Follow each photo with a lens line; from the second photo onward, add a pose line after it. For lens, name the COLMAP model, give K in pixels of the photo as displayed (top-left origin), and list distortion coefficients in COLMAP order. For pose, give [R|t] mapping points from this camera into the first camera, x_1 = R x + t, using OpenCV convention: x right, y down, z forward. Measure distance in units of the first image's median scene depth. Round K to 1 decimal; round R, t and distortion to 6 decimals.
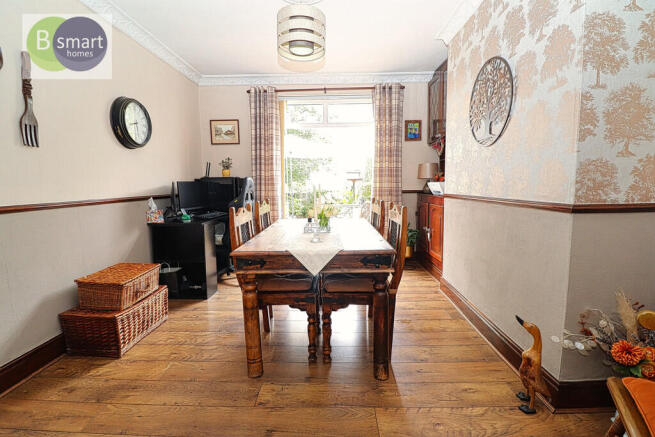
lens RADIAL K [[305.4, 0, 327.7], [0, 305.4, 213.6], [0, 0, 1]] dist [-0.001141, -0.010499]
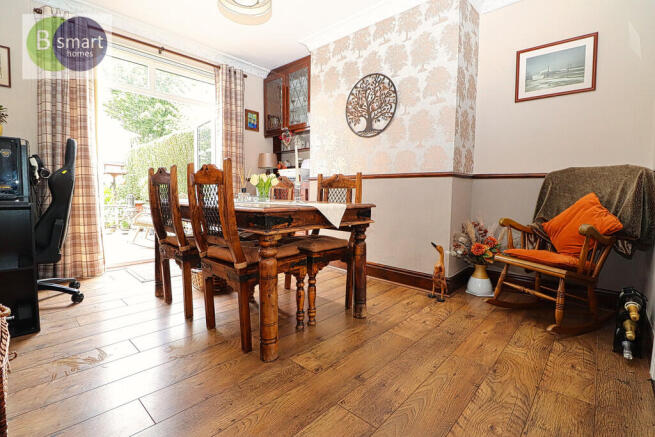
lens RADIAL K [[305.4, 0, 328.5], [0, 305.4, 215.8], [0, 0, 1]] dist [-0.001141, -0.010499]
pose [[0.652626, -0.032253, 0.756994, -0.712485], [0.052249, 0.998631, -0.002497, 0.137020], [-0.755877, 0.041181, 0.653417, 0.292346]]
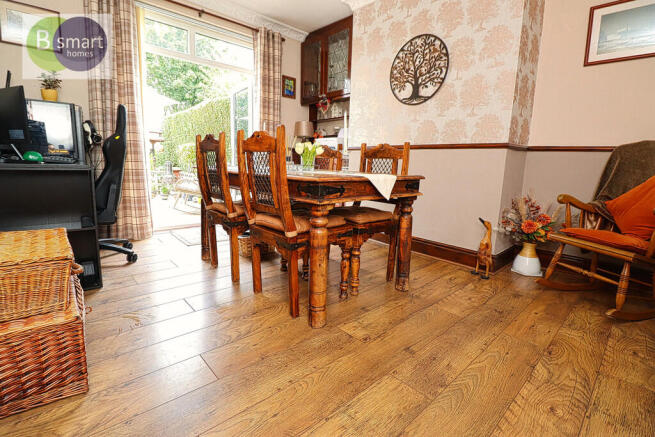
lens RADIAL K [[305.4, 0, 327.0], [0, 305.4, 213.1], [0, 0, 1]] dist [-0.001141, -0.010499]
pose [[0.717658, -0.073517, 0.692504, -0.746287], [0.025132, 0.996498, 0.079744, 0.136434], [-0.695942, -0.039825, 0.716993, 0.353247]]
